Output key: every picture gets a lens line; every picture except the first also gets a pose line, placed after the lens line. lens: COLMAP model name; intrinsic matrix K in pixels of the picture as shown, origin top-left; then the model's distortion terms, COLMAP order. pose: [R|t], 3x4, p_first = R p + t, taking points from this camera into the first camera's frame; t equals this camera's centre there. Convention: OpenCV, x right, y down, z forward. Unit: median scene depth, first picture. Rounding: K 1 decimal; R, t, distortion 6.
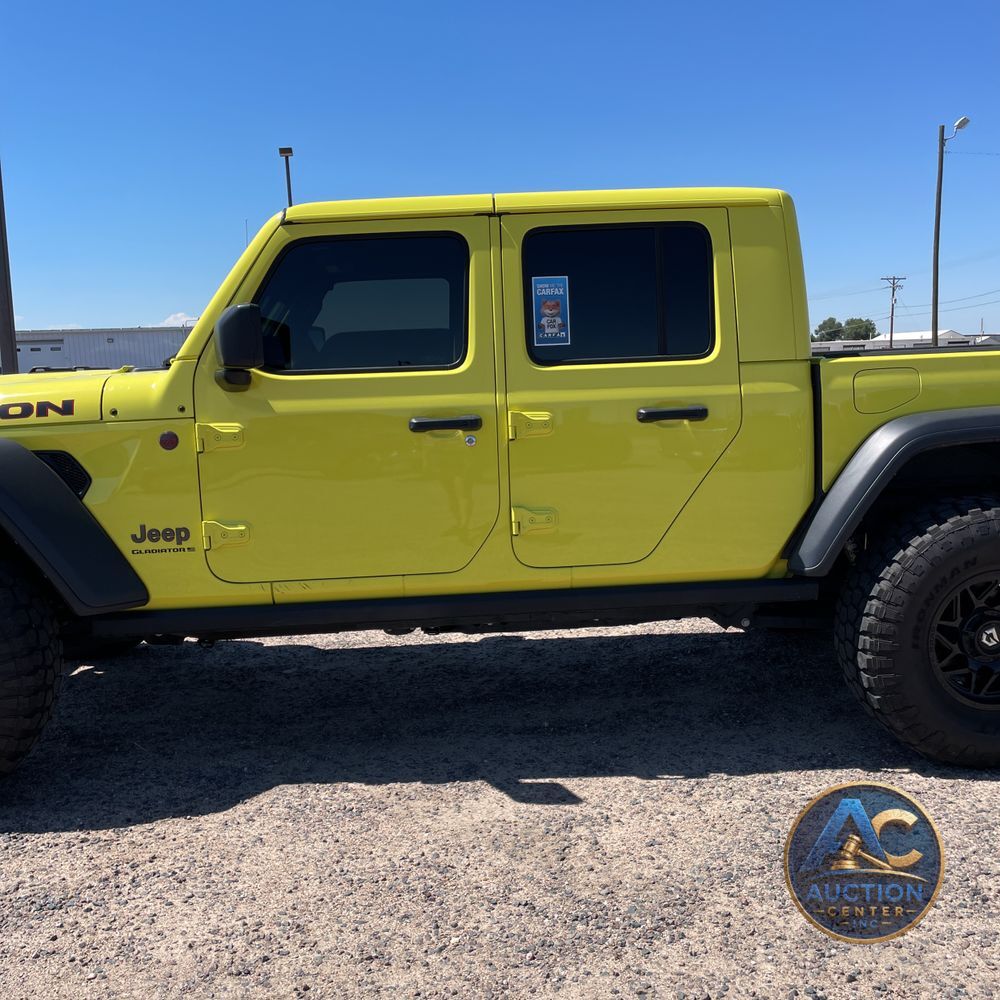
lens RADIAL K [[1002.6, 0, 508.0], [0, 1002.6, 492.1], [0, 0, 1]] dist [0.105783, -0.171681]
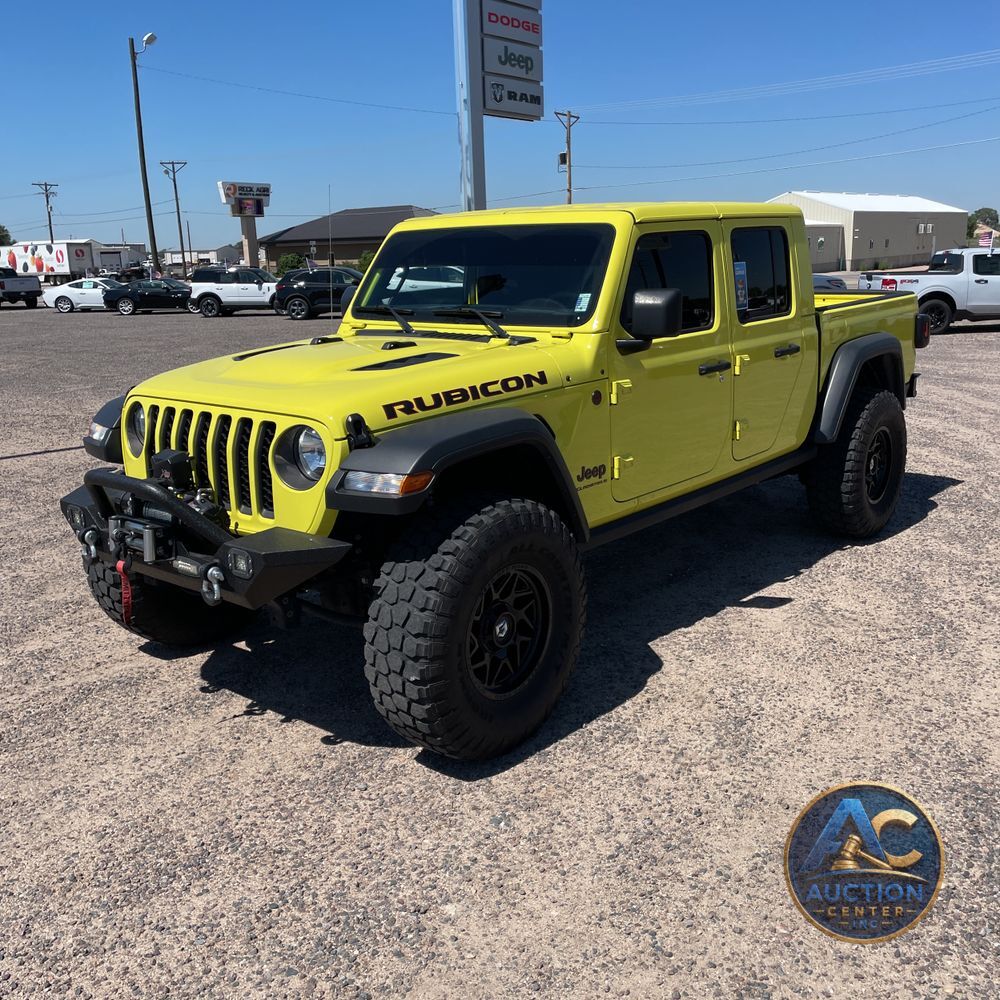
lens RADIAL K [[1002.6, 0, 508.0], [0, 1002.6, 492.1], [0, 0, 1]] dist [0.105783, -0.171681]
pose [[0.702143, -0.156214, 0.694688, -1.283740], [0.095757, 0.987491, 0.125271, -0.100368], [-0.705567, -0.021437, 0.708319, 0.182751]]
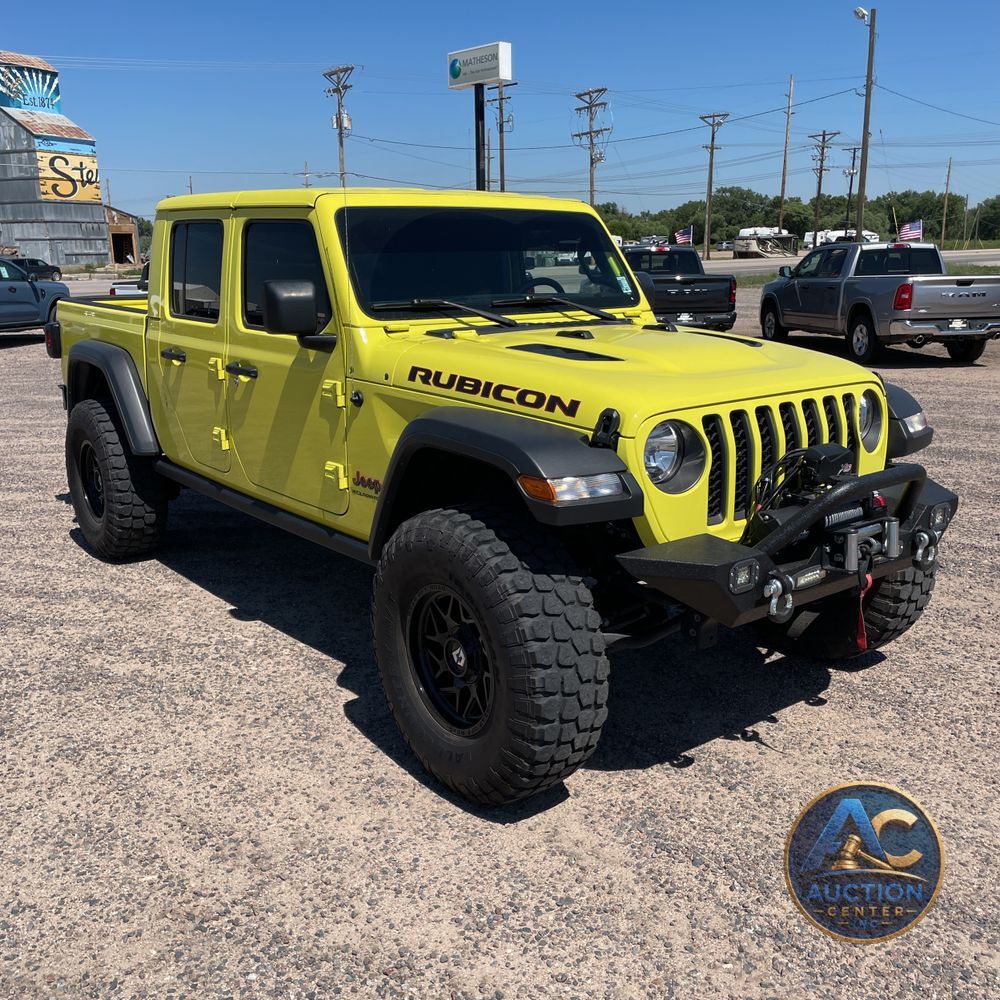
lens RADIAL K [[1009.4, 0, 505.7], [0, 1009.4, 503.7], [0, 0, 1]] dist [0.089048, -0.119074]
pose [[-0.544128, -0.172490, 0.821080, -1.408991], [0.128514, 0.949954, 0.284730, -0.298862], [-0.829101, 0.260450, -0.494729, 1.906414]]
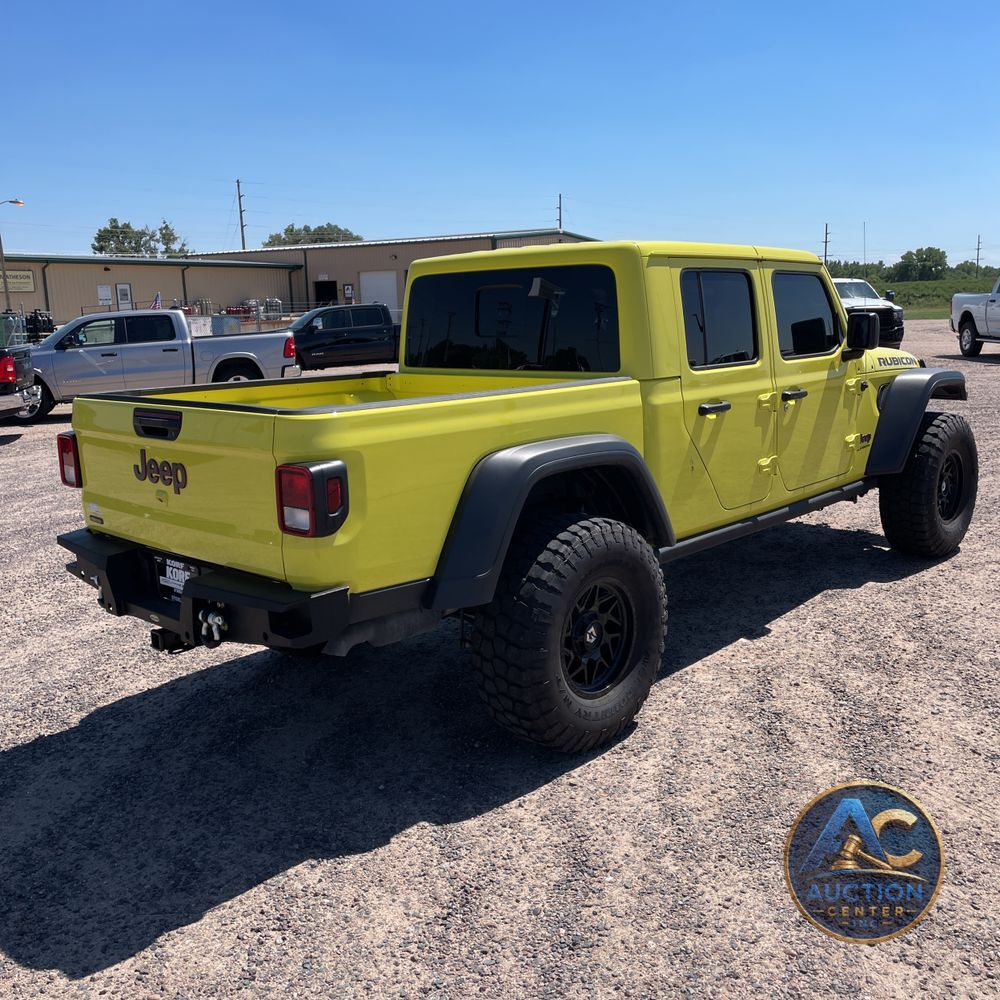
lens RADIAL K [[1010.6, 0, 517.4], [0, 1010.6, 485.8], [0, 0, 1]] dist [0.099116, -0.133010]
pose [[-0.746406, 0.169134, -0.643640, 1.242386], [-0.031324, 0.957164, 0.287847, -0.435274], [0.664753, 0.235012, -0.709135, 2.354390]]
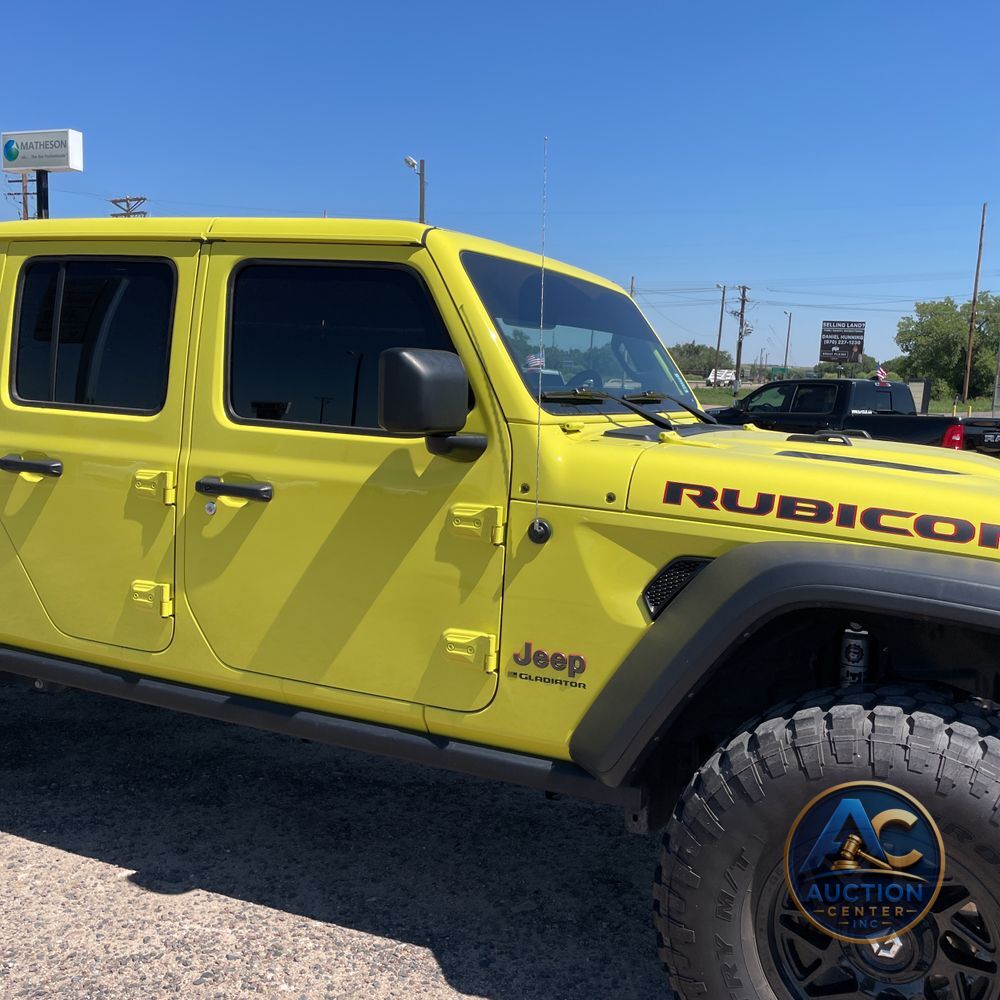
lens RADIAL K [[1010.6, 0, 517.4], [0, 1010.6, 485.8], [0, 0, 1]] dist [0.099116, -0.133010]
pose [[-0.860044, -0.062684, 0.506355, -0.732519], [0.046120, 0.978811, 0.199506, -0.289850], [-0.508131, 0.194937, -0.838929, 2.073224]]
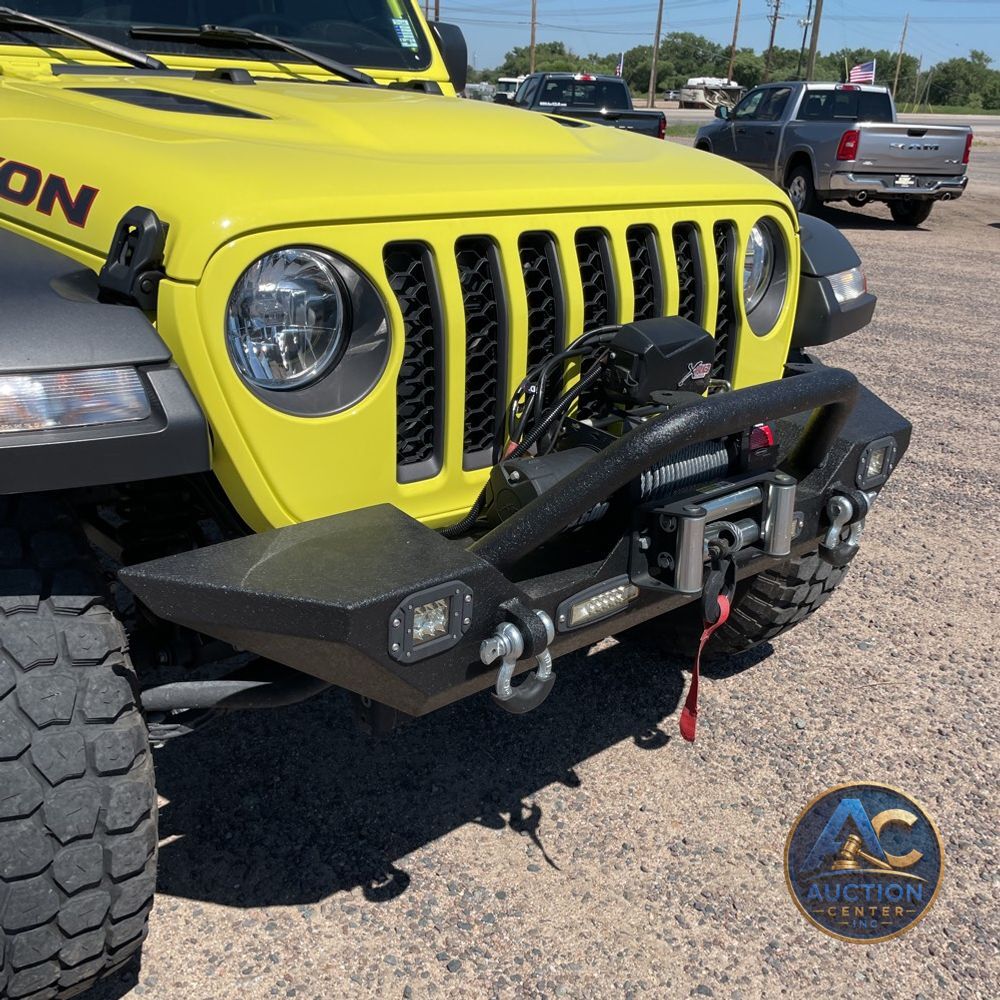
lens RADIAL K [[1011.8, 0, 497.4], [0, 1011.8, 477.8], [0, 0, 1]] dist [0.097384, -0.128030]
pose [[-0.582569, -0.287495, 0.760237, -1.113492], [0.071437, 0.913621, 0.400242, -0.168372], [-0.809636, 0.287478, -0.511710, 1.497203]]
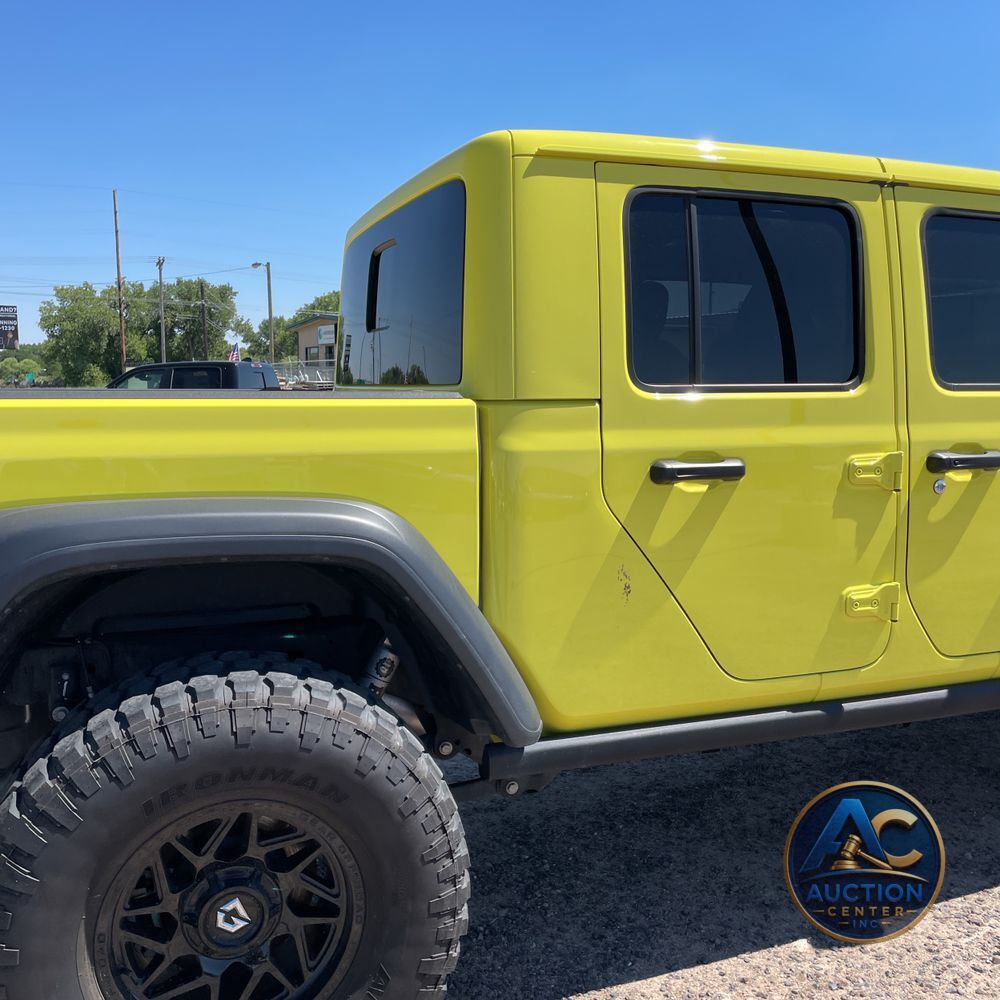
lens RADIAL K [[1009.4, 0, 505.7], [0, 1009.4, 503.7], [0, 0, 1]] dist [0.089048, -0.119074]
pose [[-0.966312, 0.065771, -0.248826, 0.415292], [0.001694, 0.968401, 0.249393, -0.292517], [0.257366, 0.240570, -0.935889, 2.127400]]
